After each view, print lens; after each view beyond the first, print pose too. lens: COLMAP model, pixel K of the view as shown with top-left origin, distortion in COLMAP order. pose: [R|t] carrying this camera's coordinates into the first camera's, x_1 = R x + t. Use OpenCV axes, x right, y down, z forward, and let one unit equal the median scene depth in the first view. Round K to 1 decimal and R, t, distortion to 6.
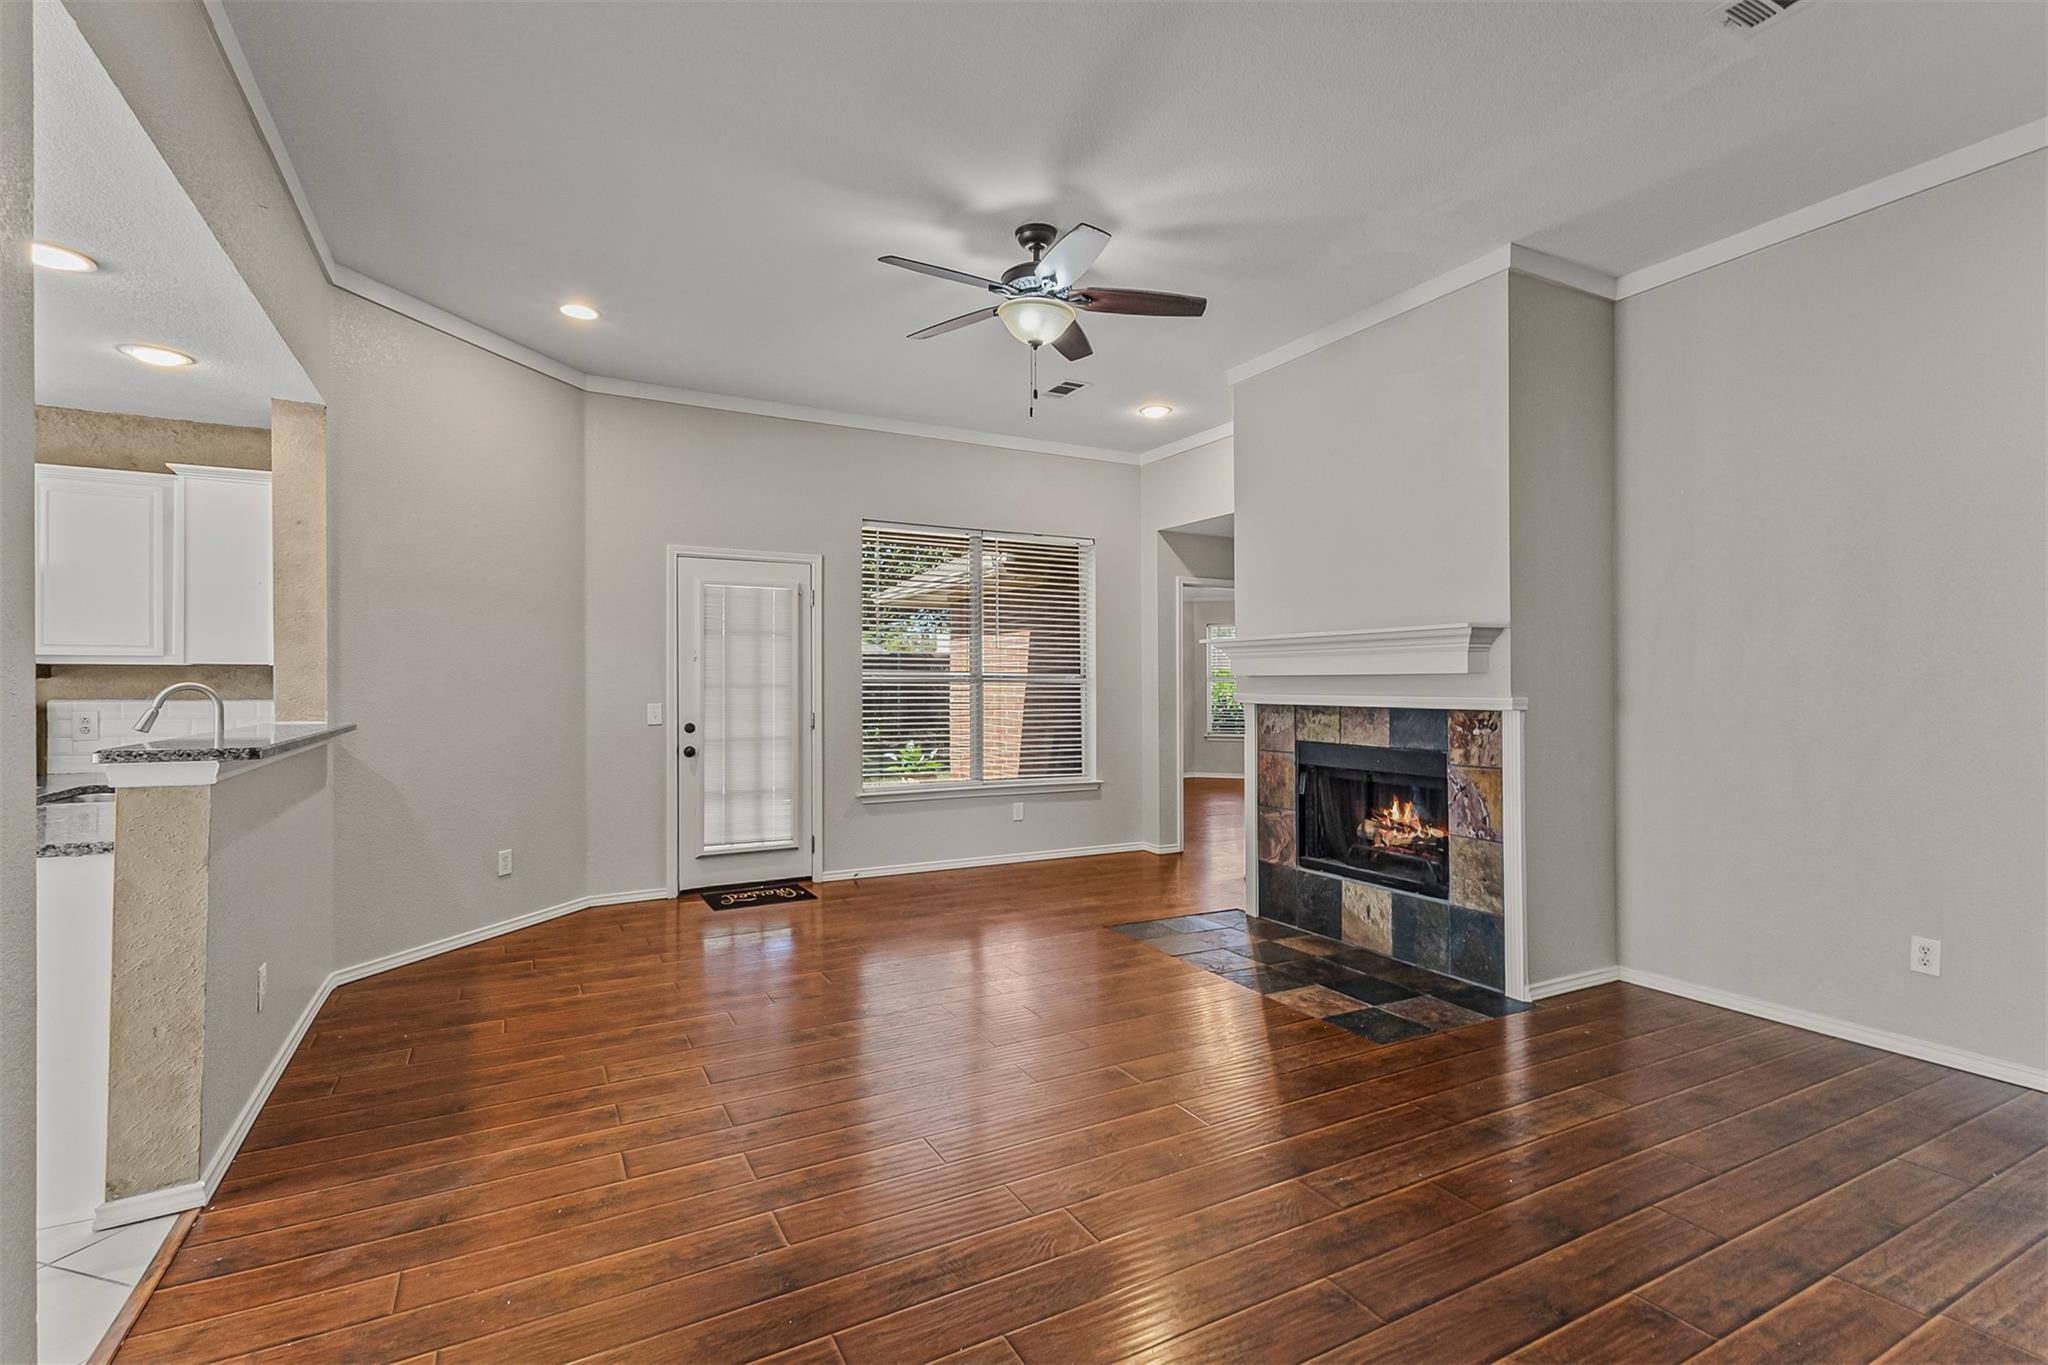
lens RADIAL K [[946.7, 0, 1031.5], [0, 946.7, 682.2], [0, 0, 1]] dist [0.015724, 0.000245]
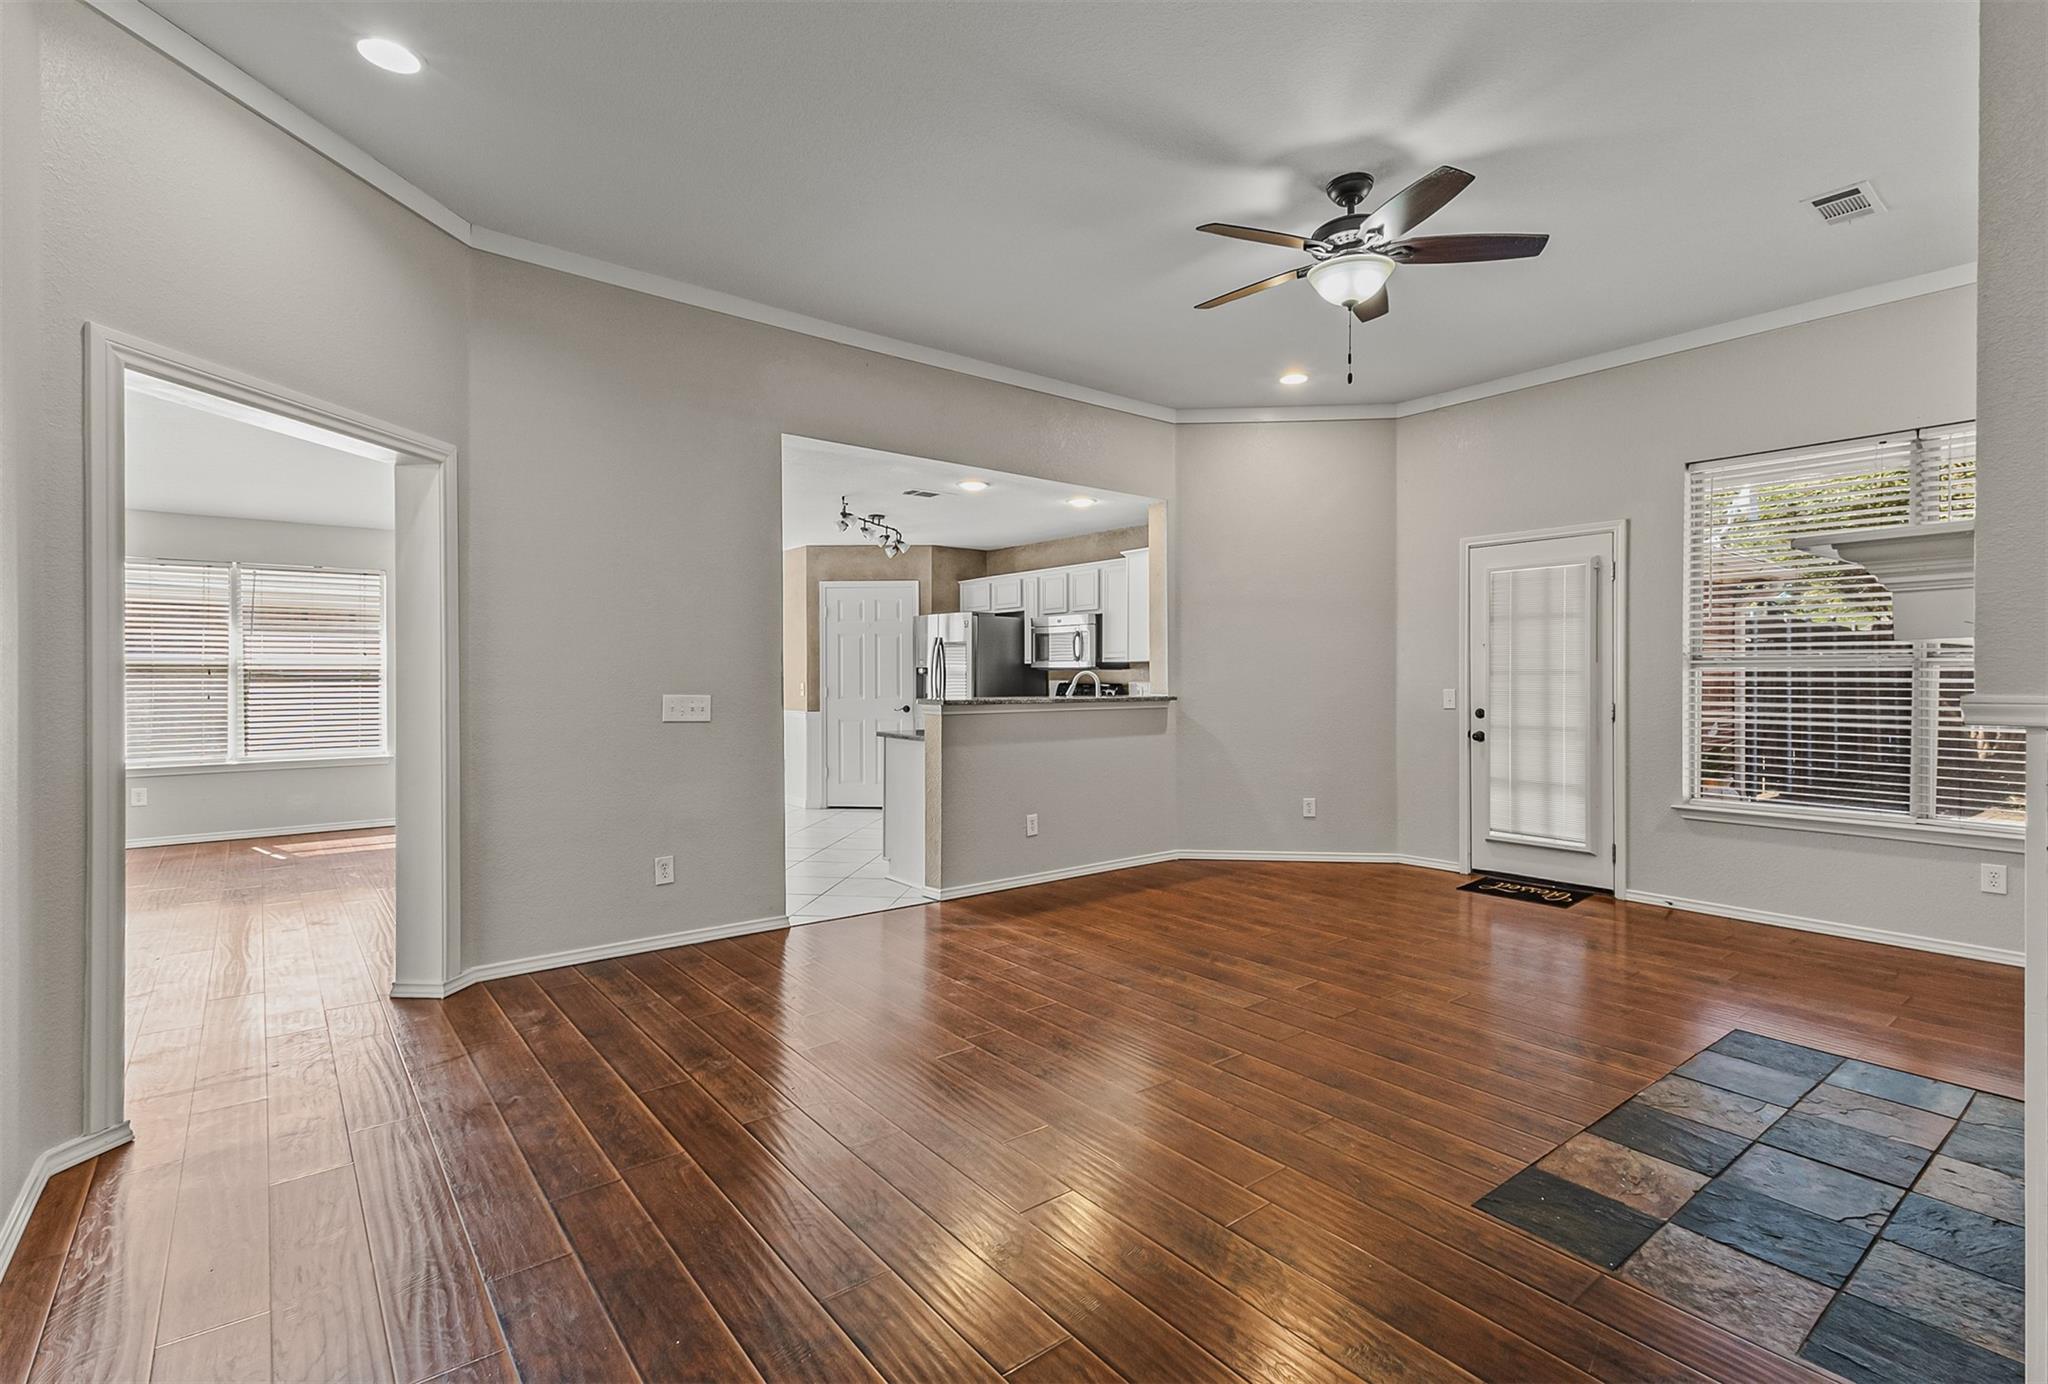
lens RADIAL K [[946.7, 0, 1022.3], [0, 946.7, 681.1], [0, 0, 1]] dist [0.015724, 0.000245]
pose [[0.164539, 0.007553, -0.986342, 0.712236], [0.006409, 0.999941, 0.008726, 0.001512], [0.986350, -0.007758, 0.164481, 0.421312]]
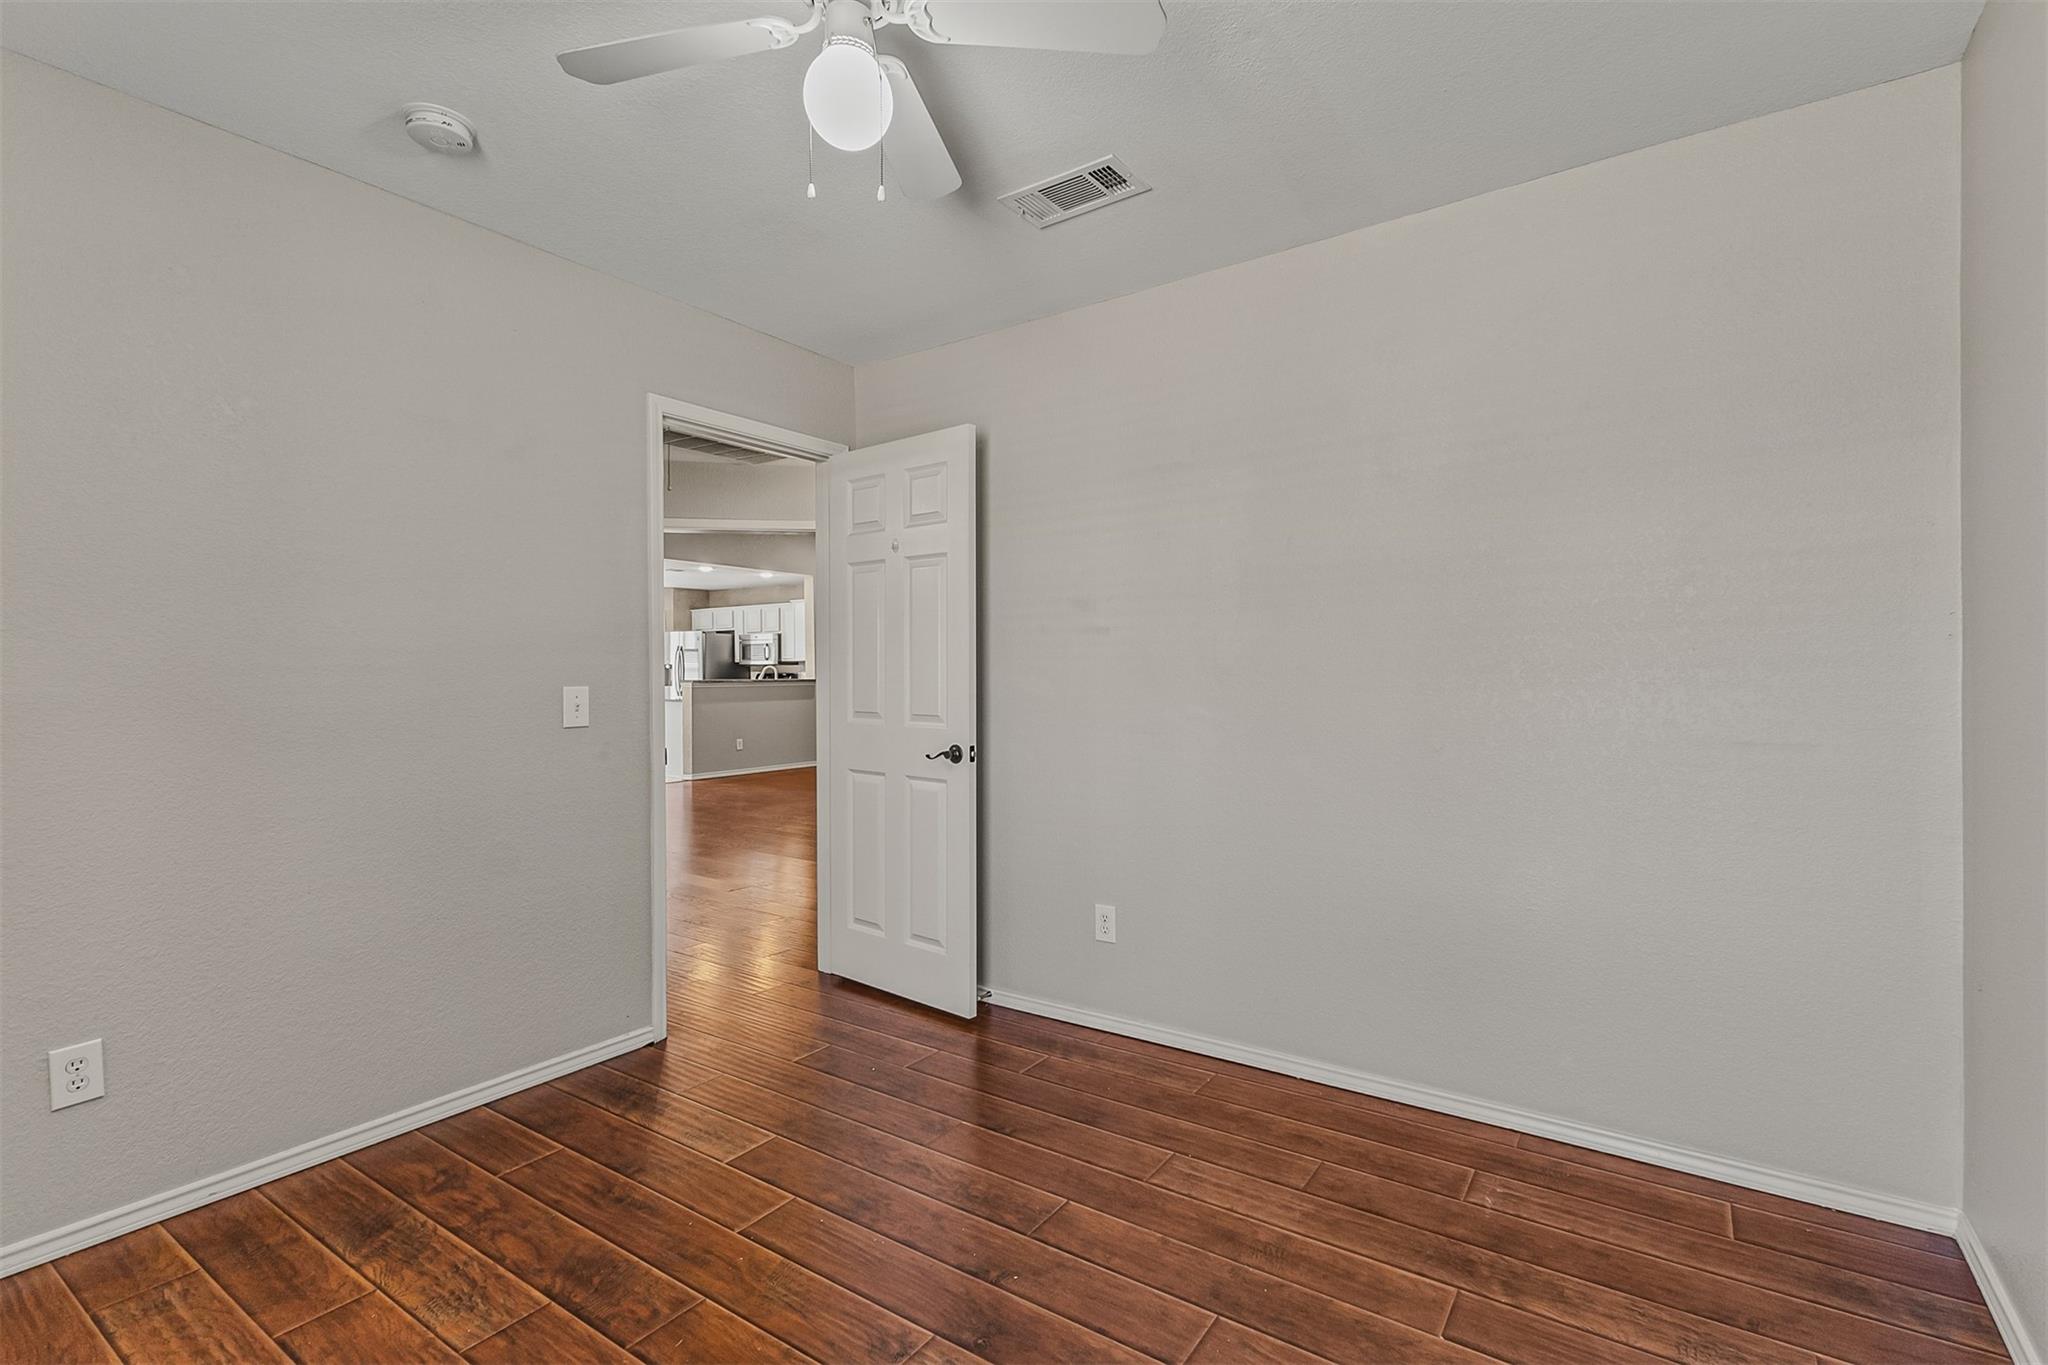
lens RADIAL K [[946.7, 0, 1031.6], [0, 946.7, 680.1], [0, 0, 1]] dist [0.015724, 0.000245]
pose [[0.452782, 0.005733, -0.891603, 2.012077], [0.007975, 0.999913, 0.010479, 0.016727], [0.891585, -0.011855, 0.452697, 0.203857]]
